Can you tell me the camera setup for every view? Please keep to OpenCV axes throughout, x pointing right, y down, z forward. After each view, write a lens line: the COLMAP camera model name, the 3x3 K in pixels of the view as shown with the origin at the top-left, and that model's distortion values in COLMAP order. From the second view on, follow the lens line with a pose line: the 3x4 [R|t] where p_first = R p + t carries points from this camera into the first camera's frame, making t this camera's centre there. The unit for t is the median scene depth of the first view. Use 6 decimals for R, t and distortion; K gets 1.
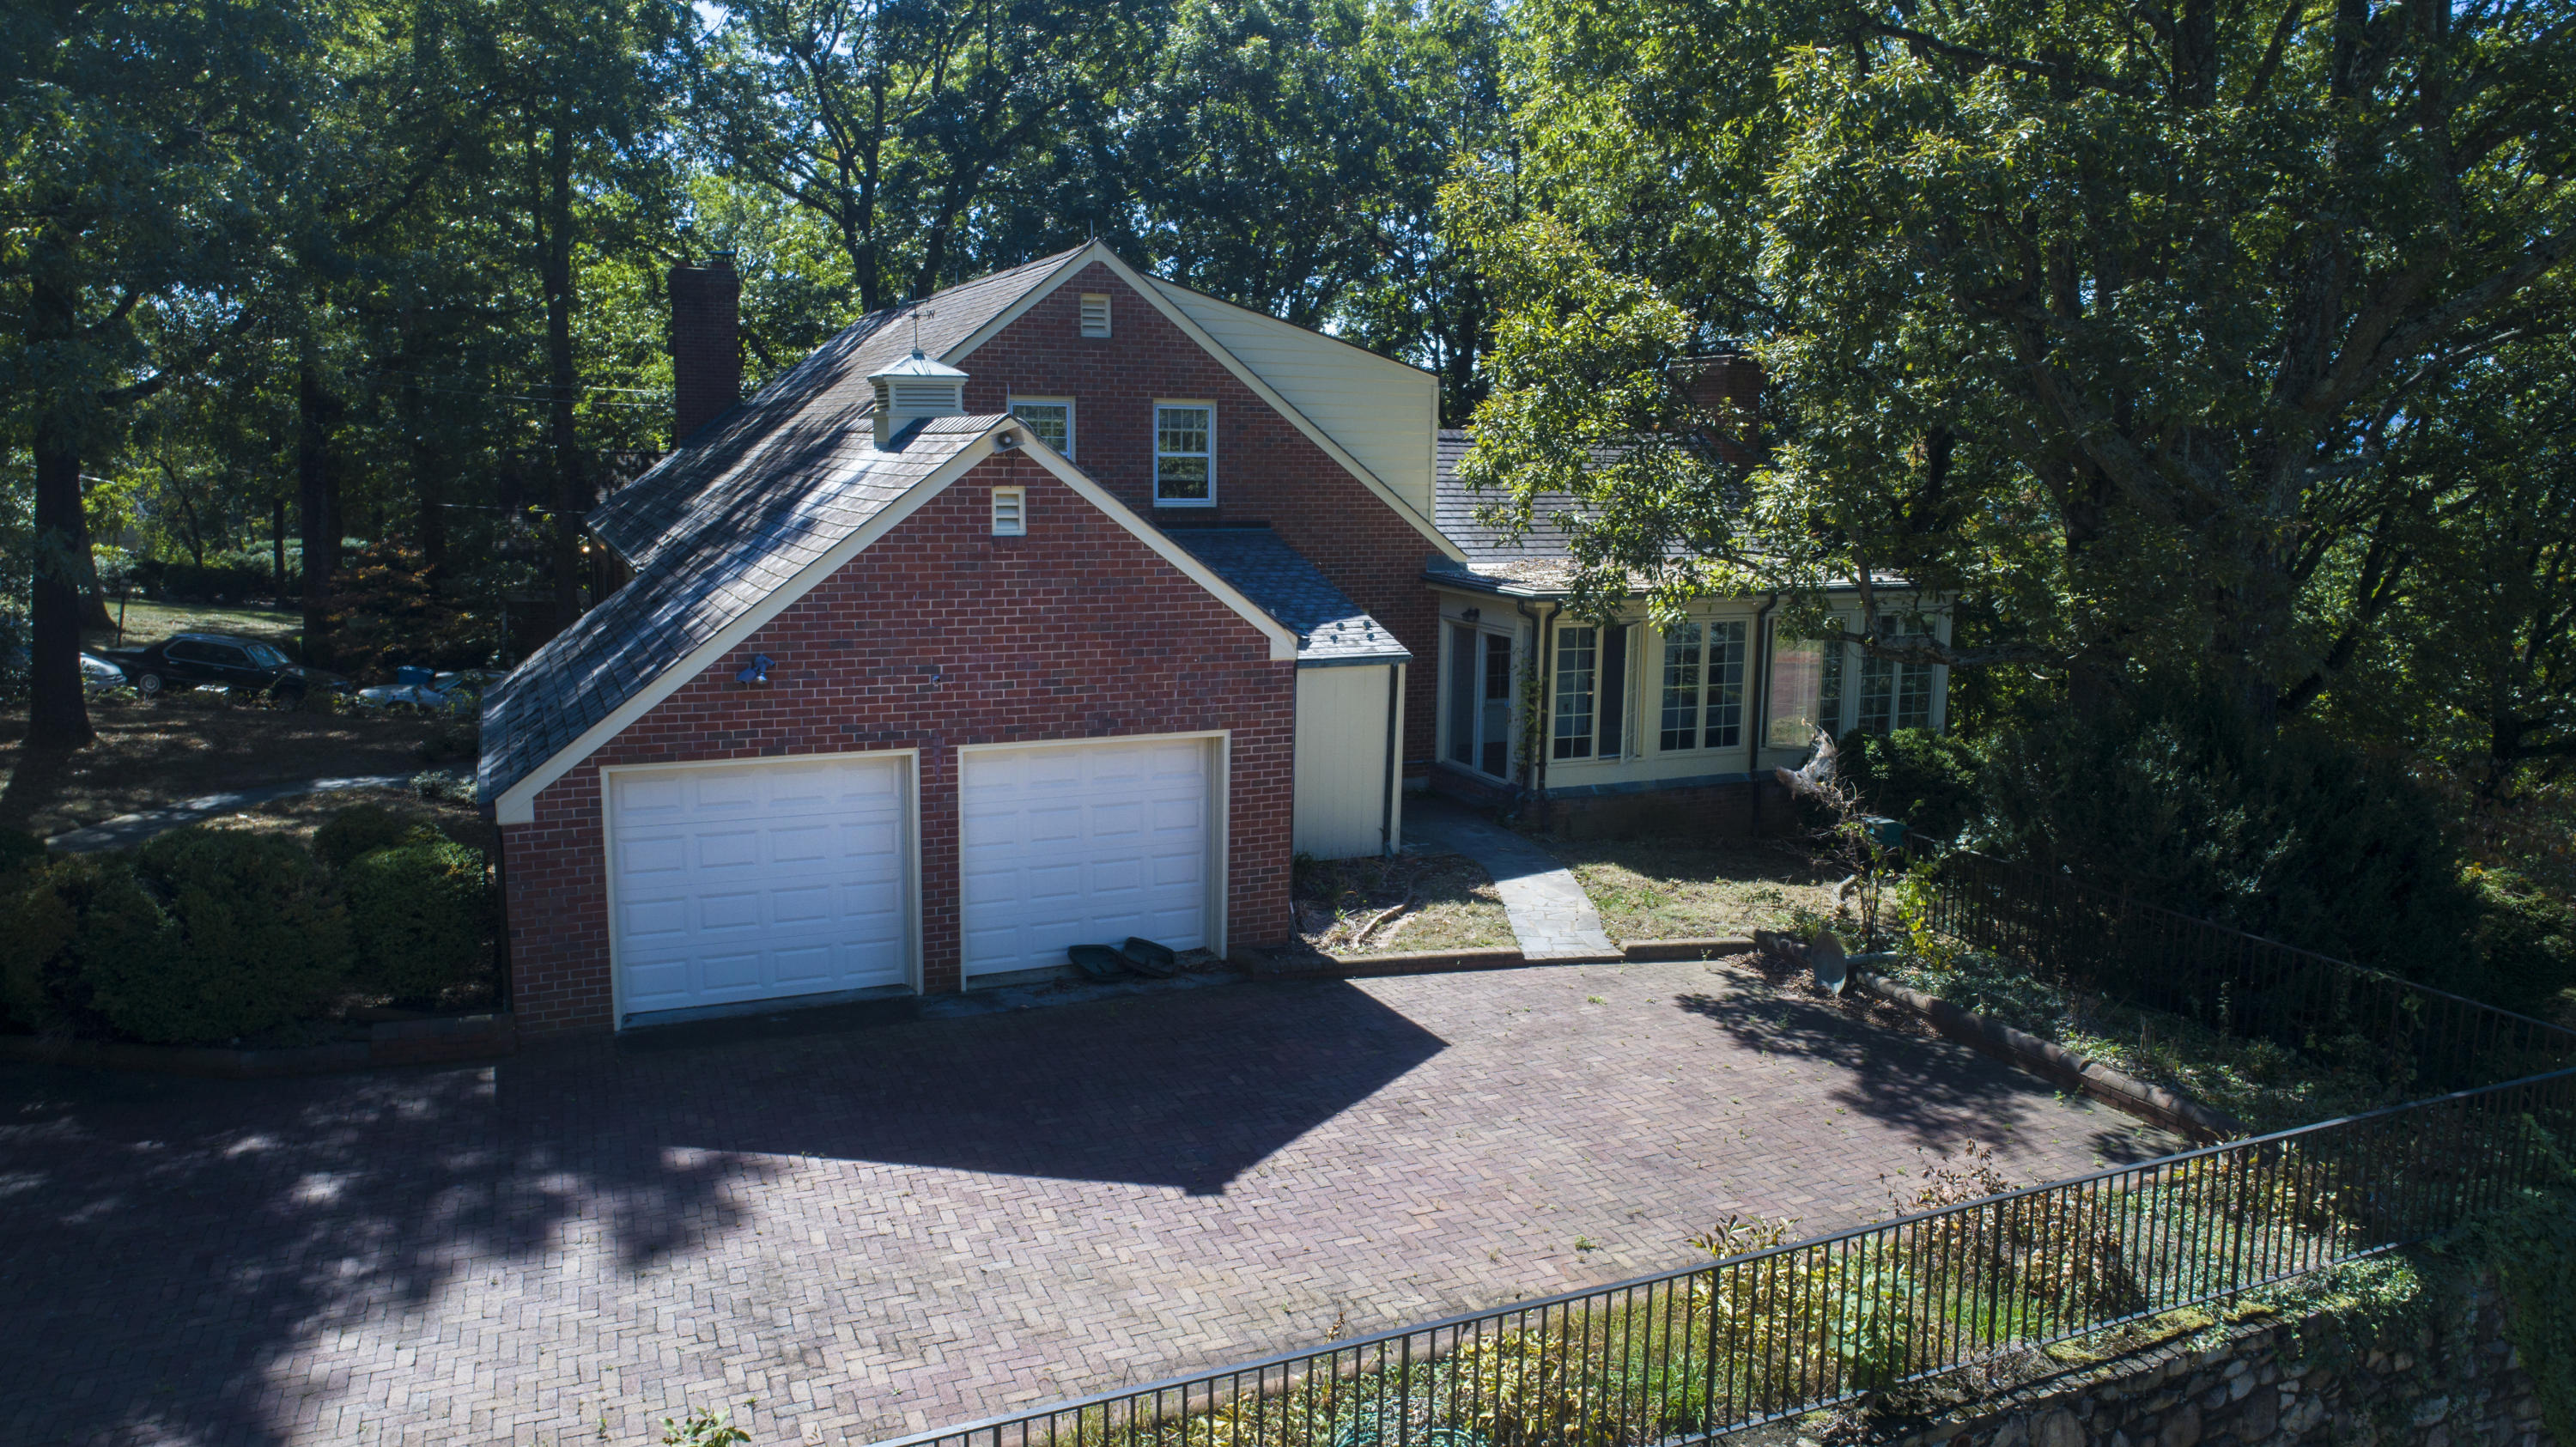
lens RADIAL K [[1732.7, 0, 1288.0], [0, 1732.7, 723.5], [0, 0, 1]] dist [-0.018837, -0.001420]
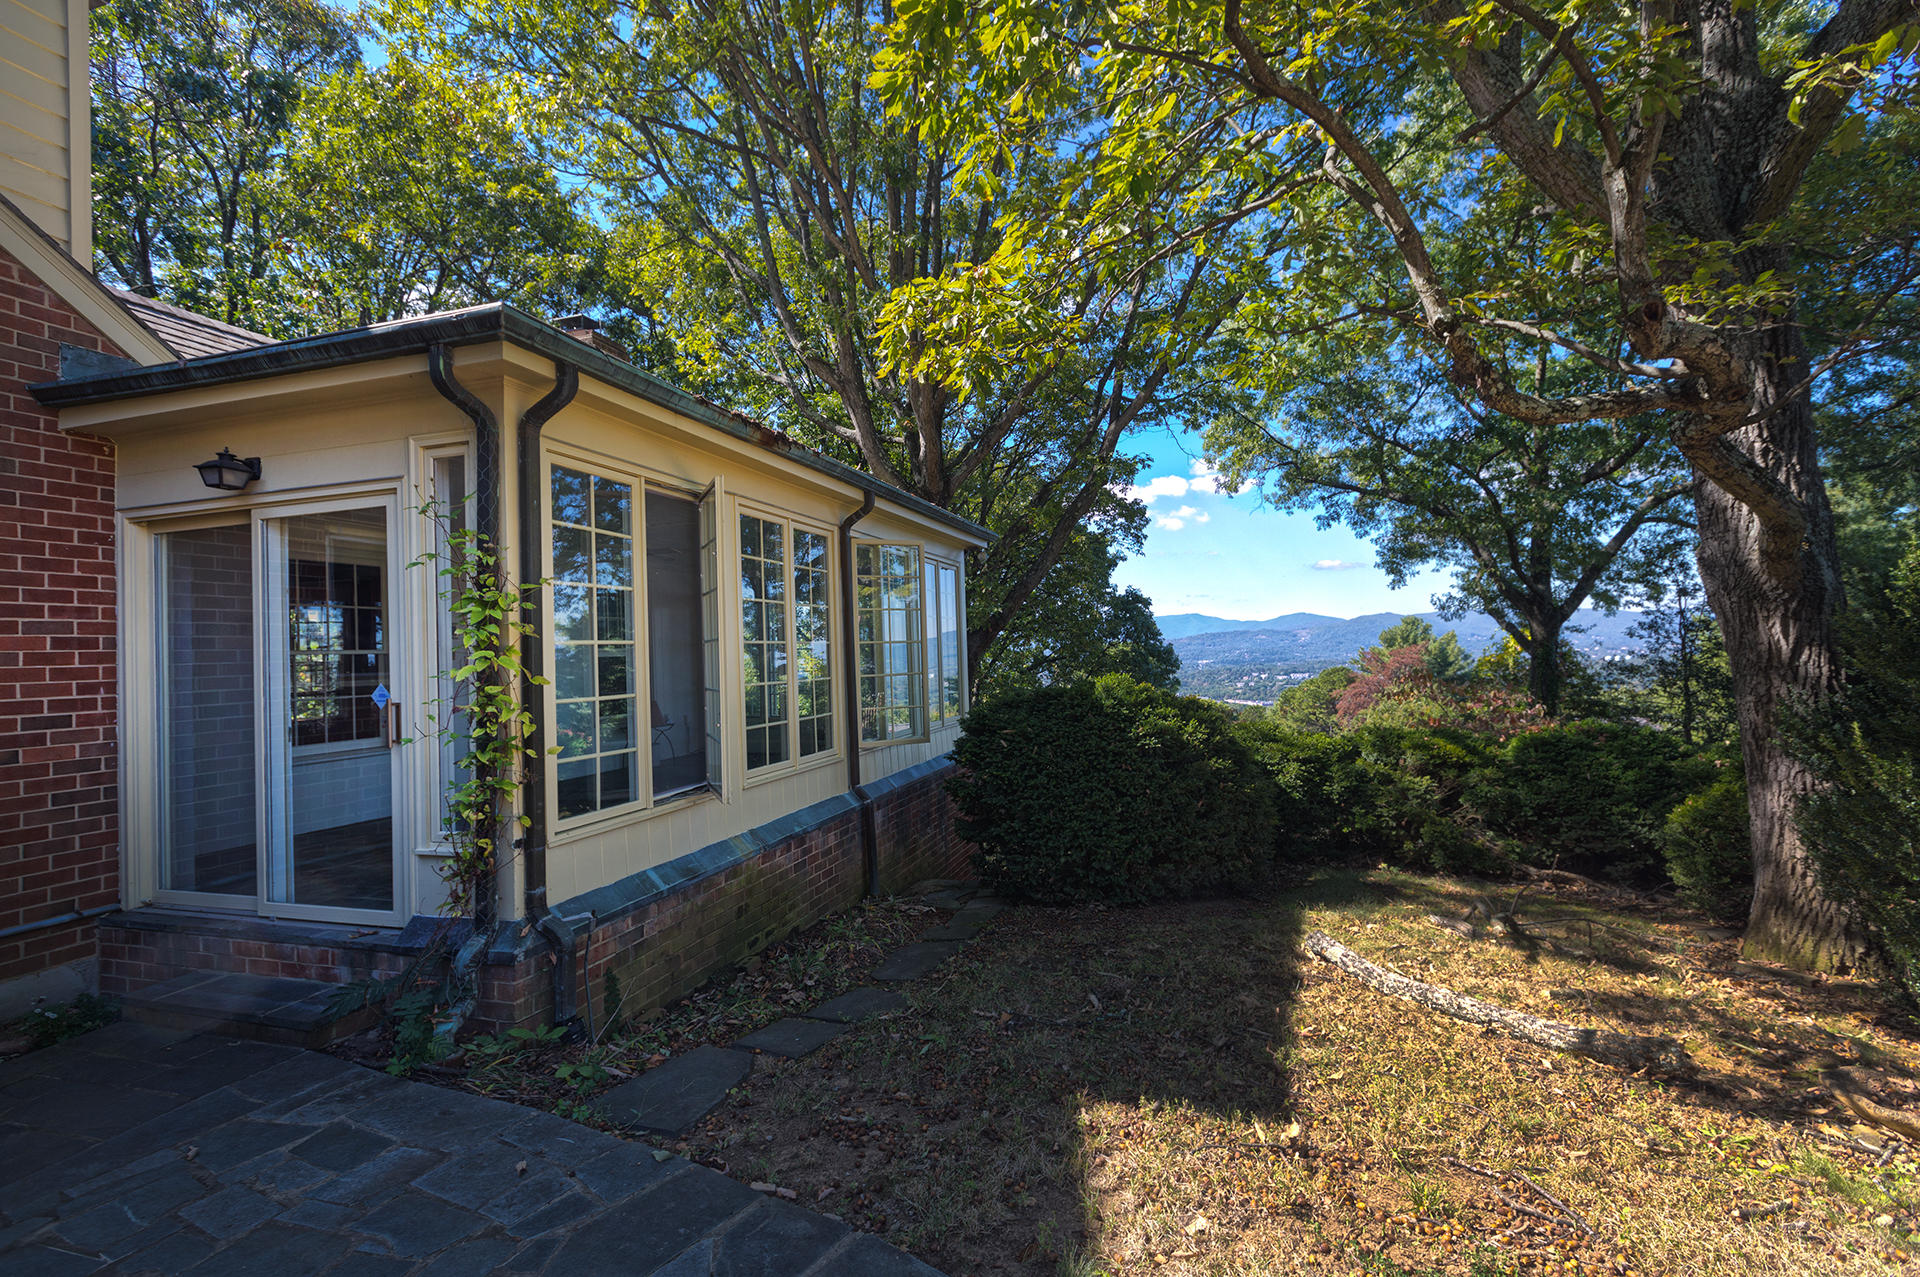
lens RADIAL K [[842.7, 0, 960.0], [0, 842.7, 638.5], [0, 0, 1]] dist [-0.002624, 0.000116]
pose [[0.664680, -0.021733, 0.746812, 0.077405], [0.165076, 0.979145, -0.118428, 0.017878], [-0.728663, 0.201998, 0.654406, 0.812142]]
